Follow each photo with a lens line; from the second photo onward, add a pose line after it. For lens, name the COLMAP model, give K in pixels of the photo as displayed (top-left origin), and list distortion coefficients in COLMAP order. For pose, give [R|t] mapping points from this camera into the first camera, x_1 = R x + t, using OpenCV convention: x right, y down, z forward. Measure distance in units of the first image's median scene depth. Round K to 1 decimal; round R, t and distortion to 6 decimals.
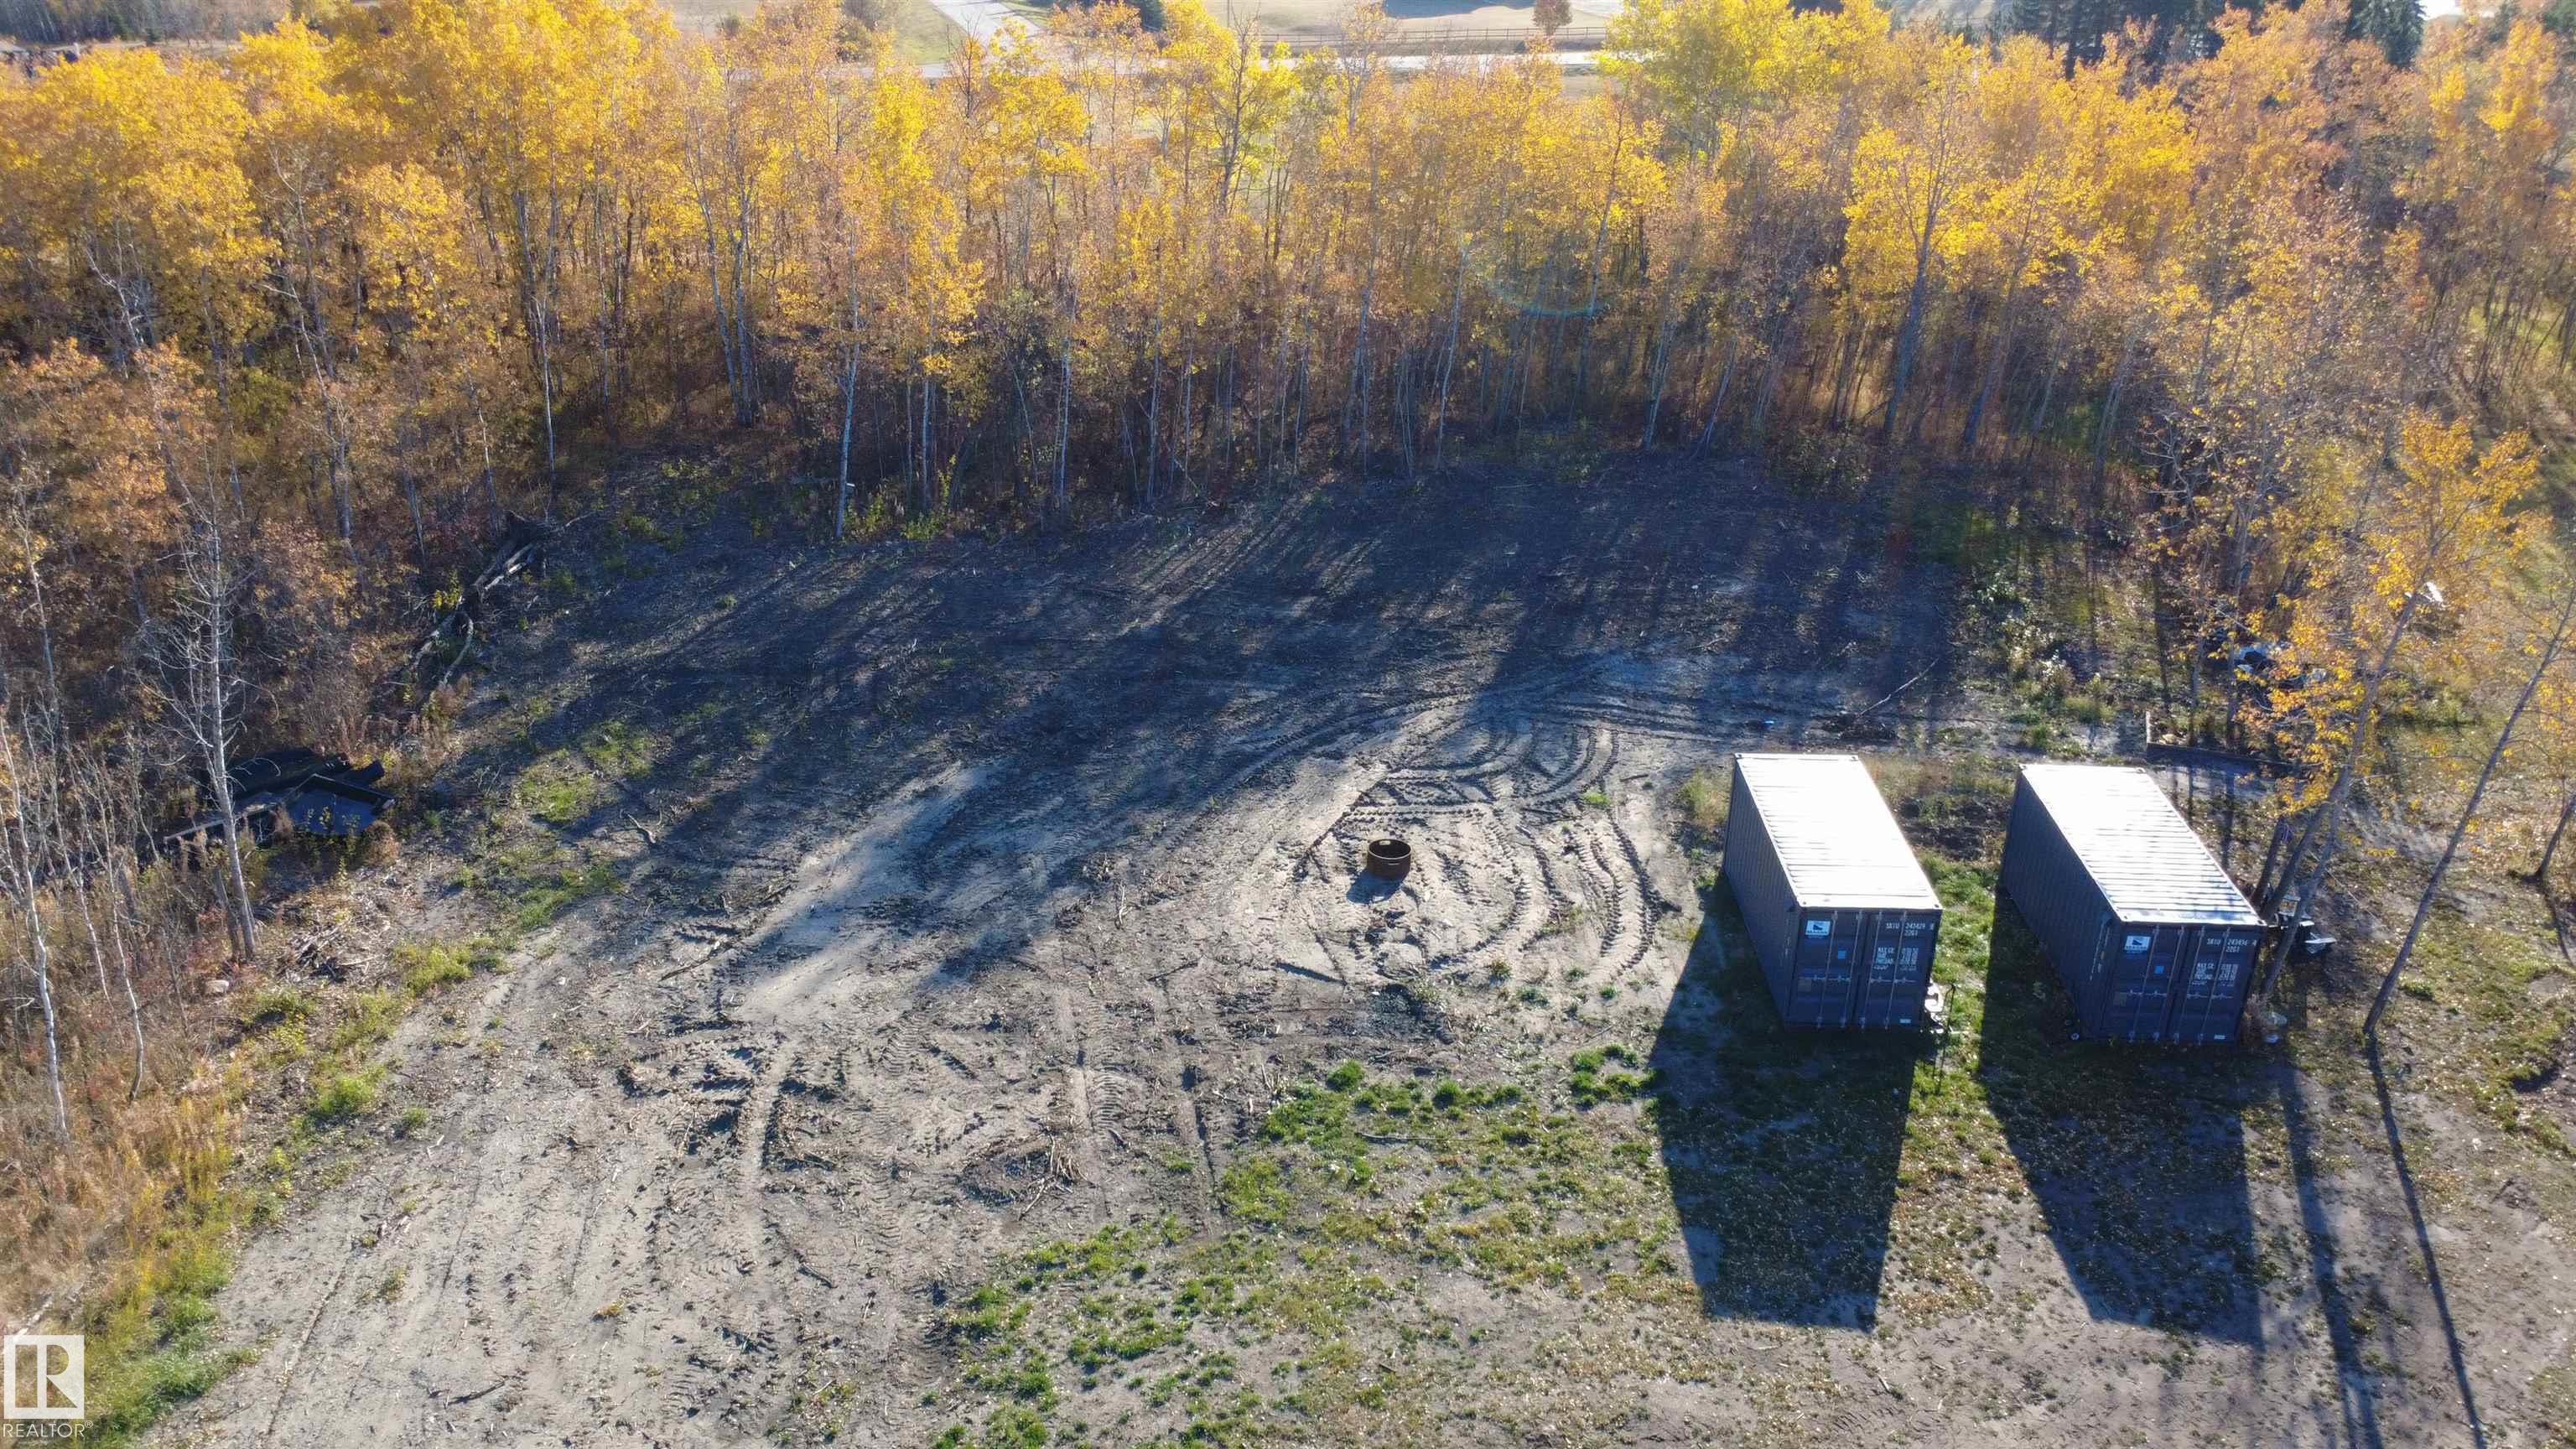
lens RADIAL K [[1902.9, 0, 1307.4], [0, 1902.9, 722.8], [0, 0, 1]] dist [-0.002190, 0.004422]
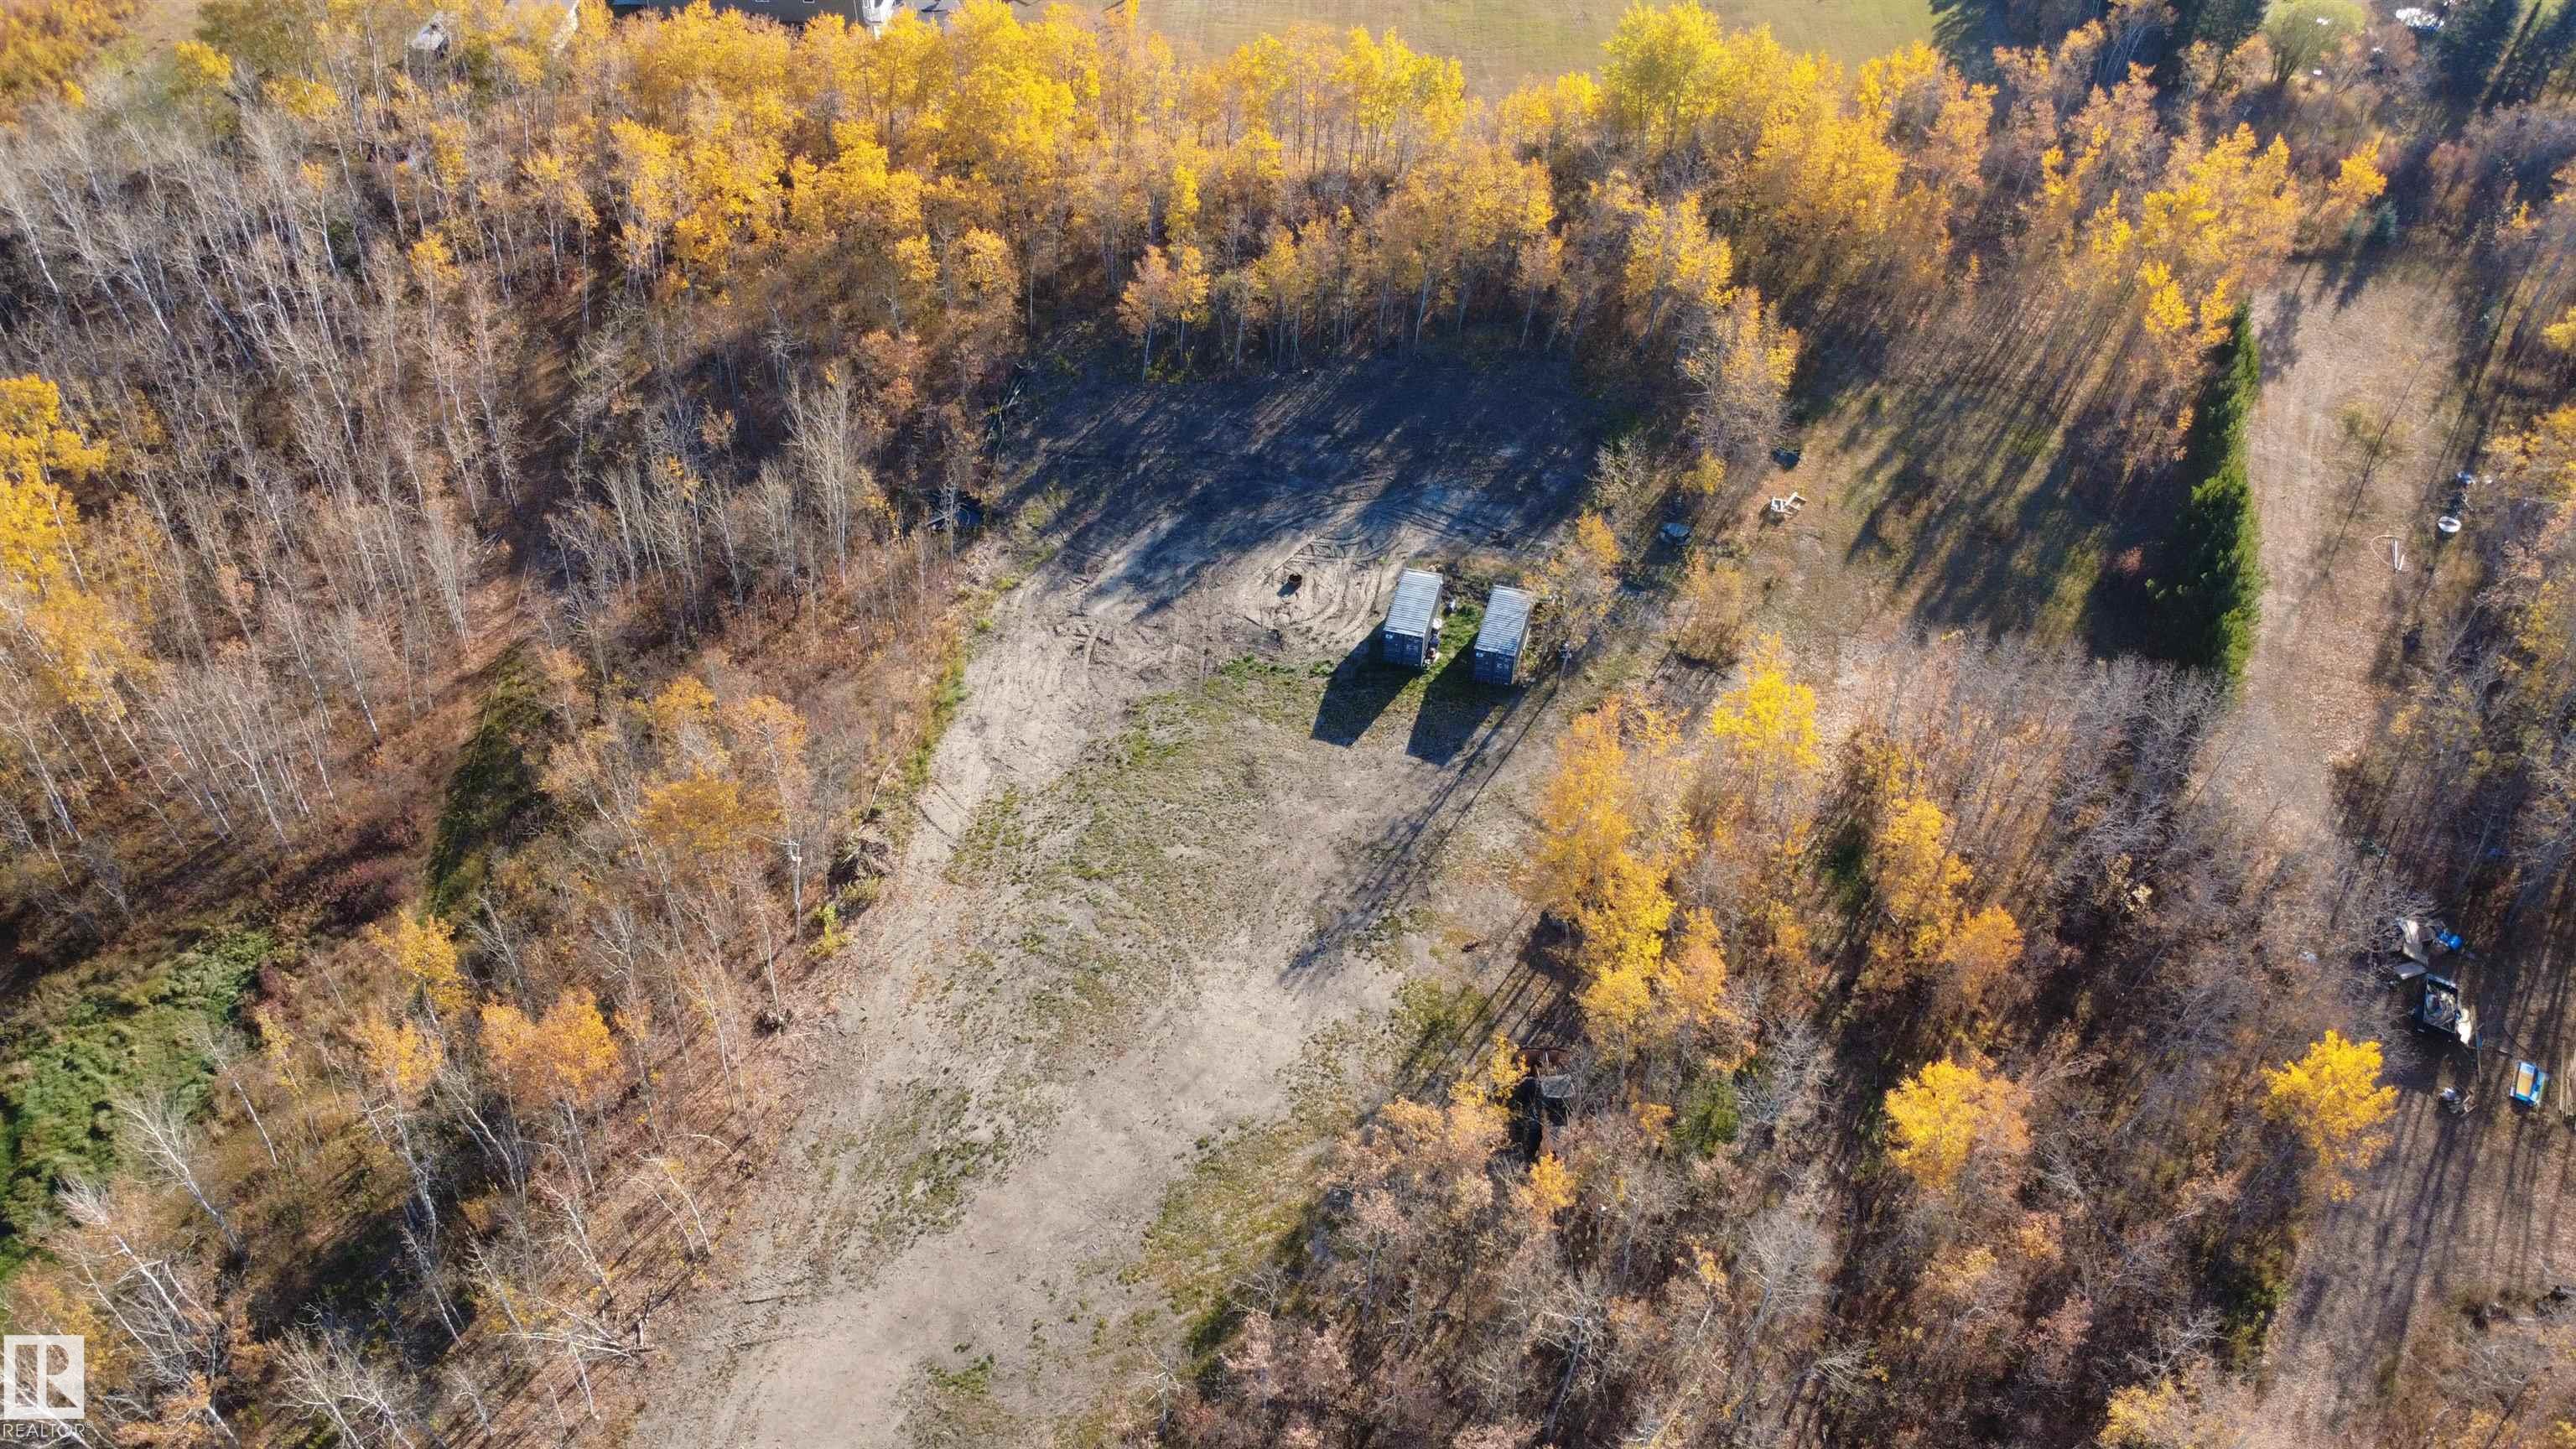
lens RADIAL K [[1902.9, 0, 1284.3], [0, 1902.9, 728.4], [0, 0, 1]] dist [-0.002190, 0.004422]
pose [[0.972066, 0.157231, -0.174259, 0.656844], [-0.090451, 0.936055, 0.340029, -0.821236], [0.216579, -0.314769, 0.924129, -2.094390]]
